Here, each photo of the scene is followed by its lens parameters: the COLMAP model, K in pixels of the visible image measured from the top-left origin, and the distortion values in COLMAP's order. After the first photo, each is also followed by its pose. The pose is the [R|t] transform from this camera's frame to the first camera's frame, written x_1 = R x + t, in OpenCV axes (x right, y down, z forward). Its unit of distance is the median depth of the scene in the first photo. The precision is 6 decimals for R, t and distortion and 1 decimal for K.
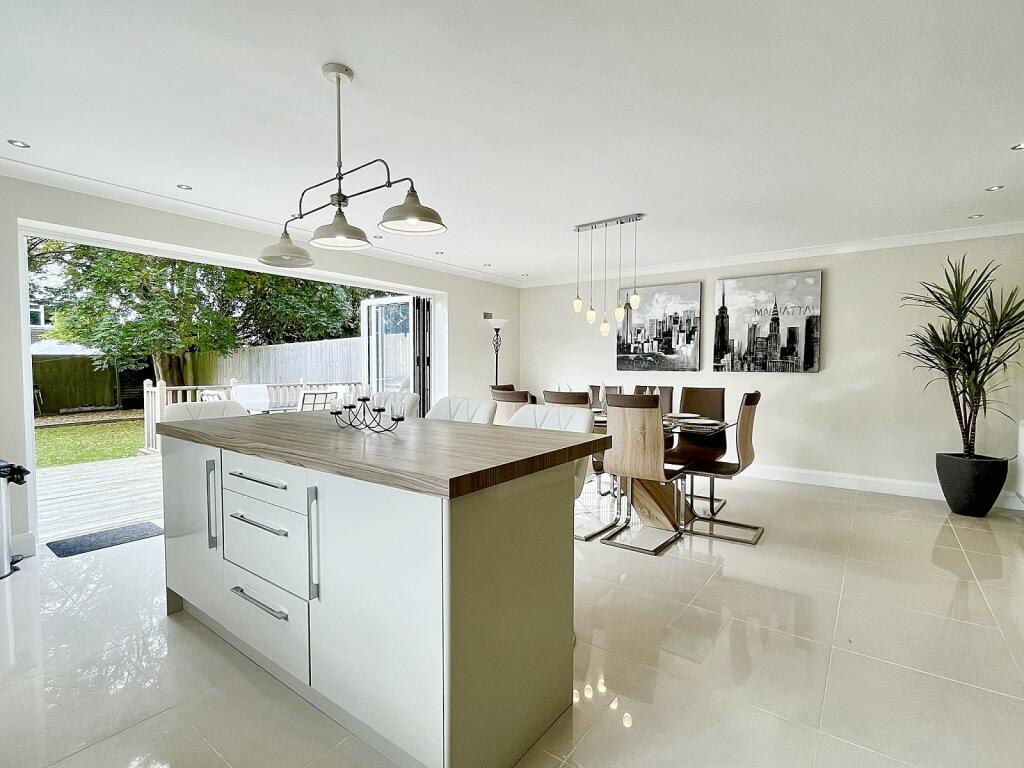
lens RADIAL K [[492.6, 0, 508.3], [0, 492.6, 386.8], [0, 0, 1]] dist [0.000882, 0.000090]
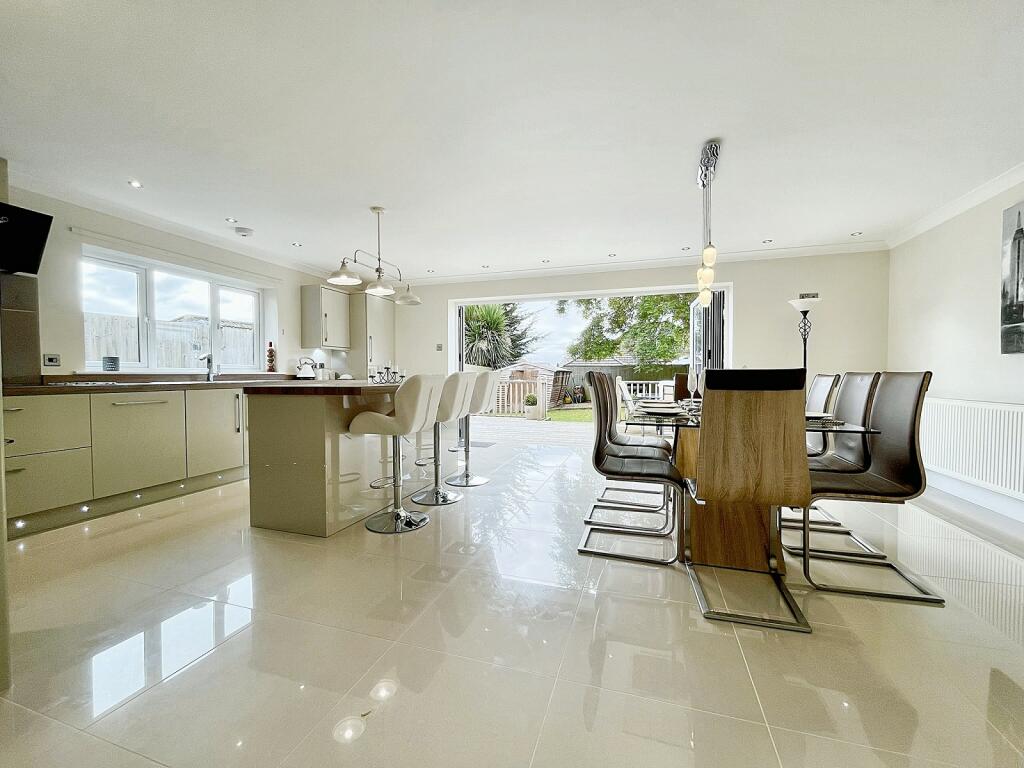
lens RADIAL K [[410.2, 0, 514.7], [0, 410.2, 385.5], [0, 0, 1]] dist [-0.001378, -0.000047]
pose [[0.327056, 0.018136, -0.944831, 0.525986], [-0.037869, 0.999264, 0.006072, 0.023606], [0.944246, 0.033794, 0.327502, 0.351840]]
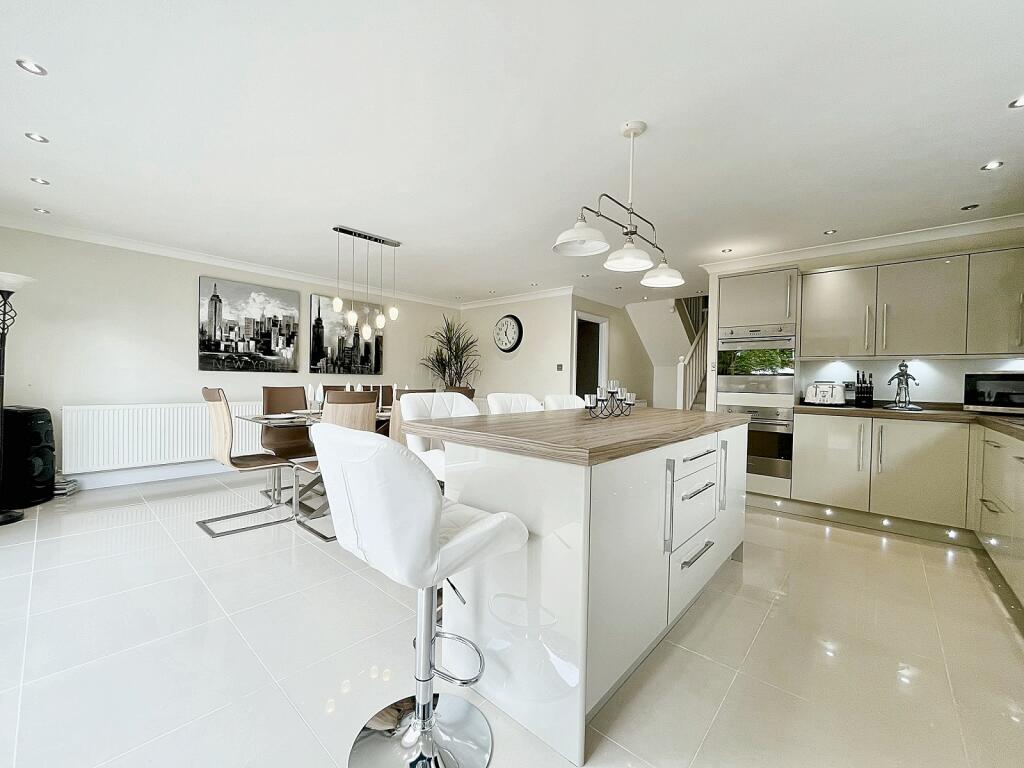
lens RADIAL K [[416.3, 0, 517.9], [0, 416.3, 385.7], [0, 0, 1]] dist [0.001150, 0.000247]
pose [[0.076547, -0.016936, 0.996922, -0.501070], [0.022837, 0.999623, 0.015229, -0.005197], [-0.996804, 0.021601, 0.076905, 0.430368]]
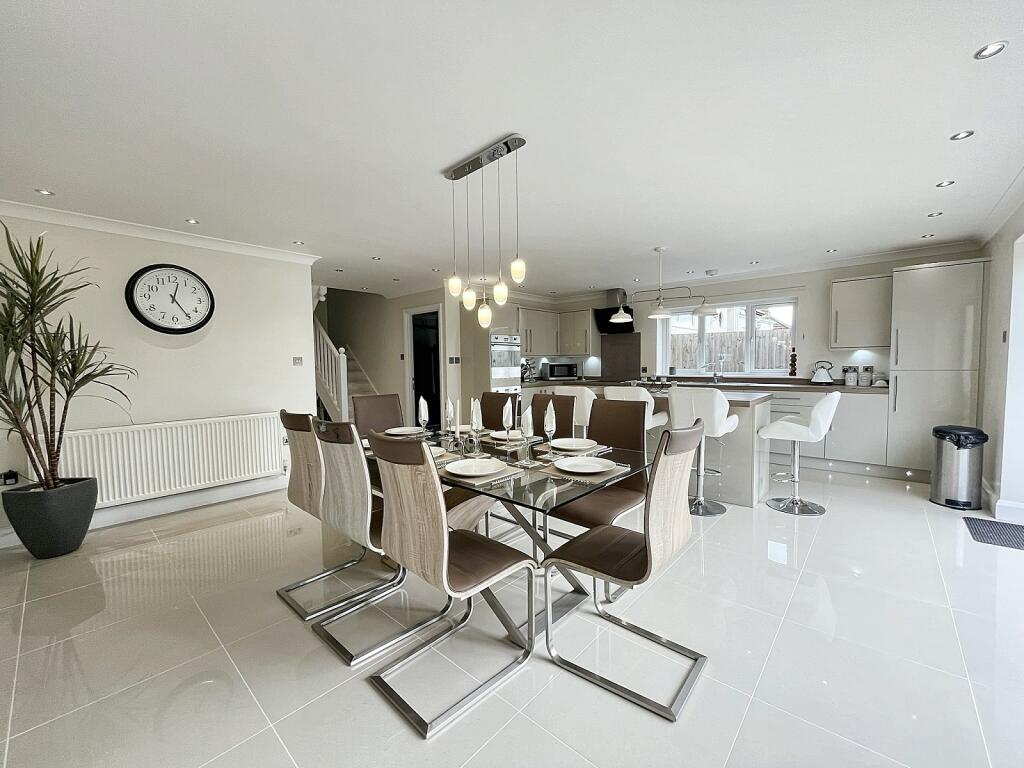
lens RADIAL K [[416.3, 0, 517.9], [0, 416.3, 385.7], [0, 0, 1]] dist [0.001150, 0.000247]
pose [[-0.996039, 0.002810, 0.088877, 0.066674], [0.011863, 0.994765, 0.101502, -0.059812], [-0.088127, 0.102154, -0.990857, 1.120578]]
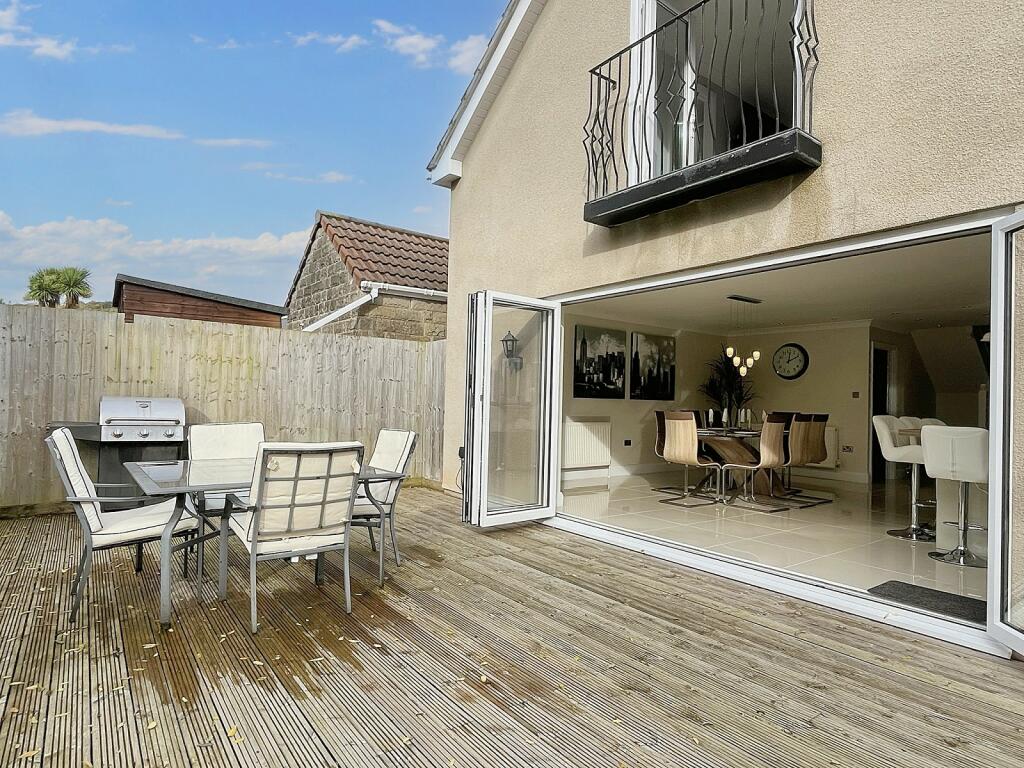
lens RADIAL K [[573.0, 0, 515.4], [0, 573.0, 389.1], [0, 0, 1]] dist [-0.002561, -0.000933]
pose [[0.275832, 0.018154, 0.961034, -1.149023], [0.015533, 0.999607, -0.023341, -0.026111], [-0.961080, 0.021366, 0.275441, 0.845781]]
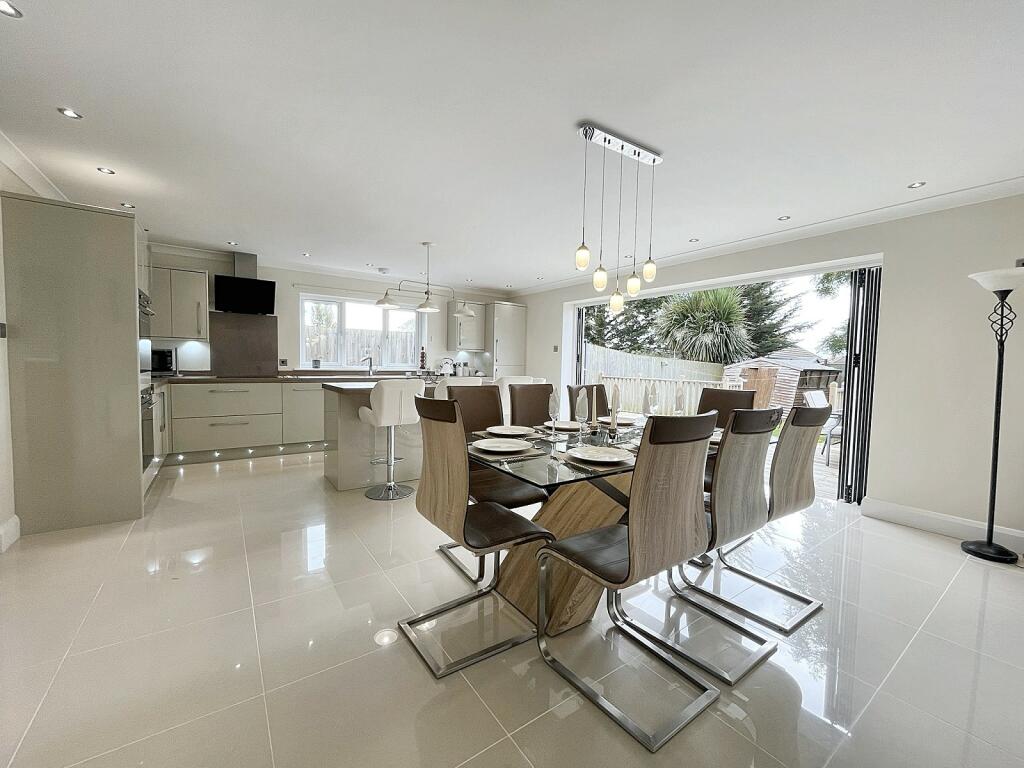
lens RADIAL K [[416.3, 0, 517.9], [0, 416.3, 385.7], [0, 0, 1]] dist [0.001150, 0.000247]
pose [[-0.306160, 0.038238, -0.951212, 0.568715], [-0.064529, 0.996061, 0.060811, -0.022540], [0.949790, 0.079999, -0.302487, 0.758704]]
